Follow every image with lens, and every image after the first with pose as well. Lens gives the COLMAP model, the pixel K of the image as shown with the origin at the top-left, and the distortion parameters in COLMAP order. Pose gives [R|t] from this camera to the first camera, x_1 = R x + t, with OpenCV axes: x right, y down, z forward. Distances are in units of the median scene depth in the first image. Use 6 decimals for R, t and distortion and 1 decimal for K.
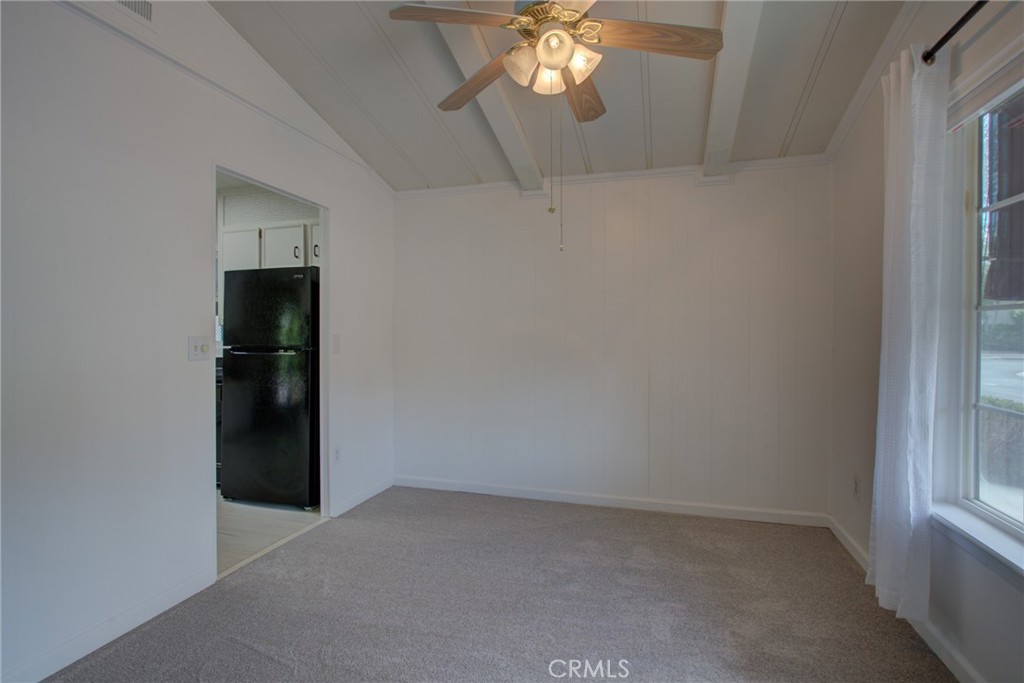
lens RADIAL K [[503.1, 0, 510.6], [0, 503.1, 336.9], [0, 0, 1]] dist [-0.019823, 0.007634]
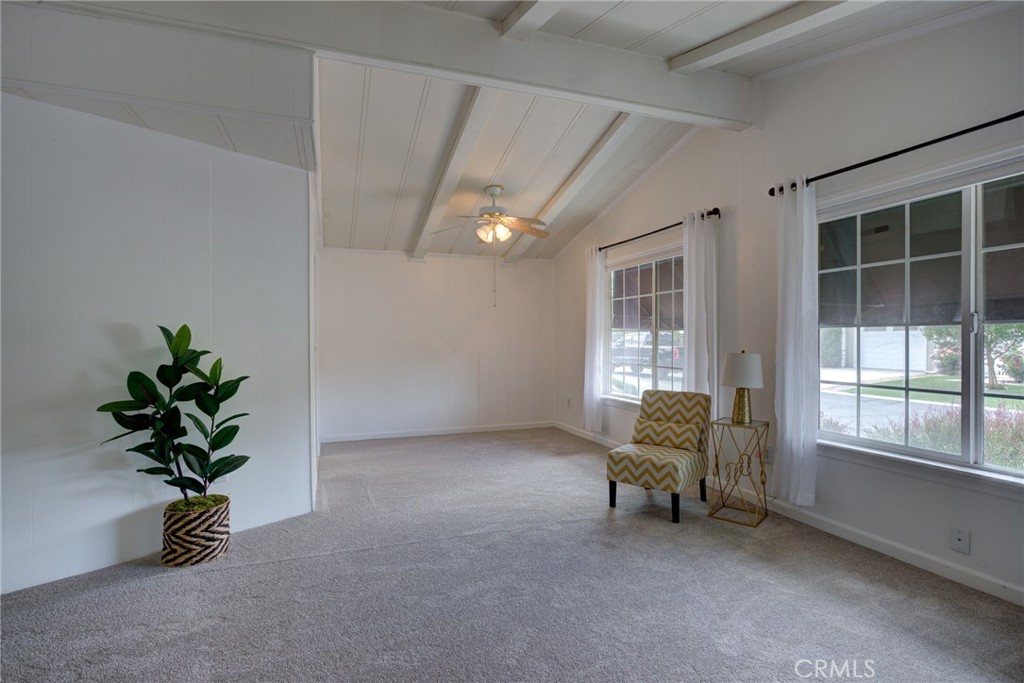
lens RADIAL K [[503.1, 0, 510.1], [0, 503.1, 341.0], [0, 0, 1]] dist [-0.019823, 0.007634]
pose [[0.801336, -0.007958, 0.598162, -0.863227], [0.010162, 0.999948, -0.000311, -0.000664], [-0.598129, 0.006328, 0.801375, -0.682058]]
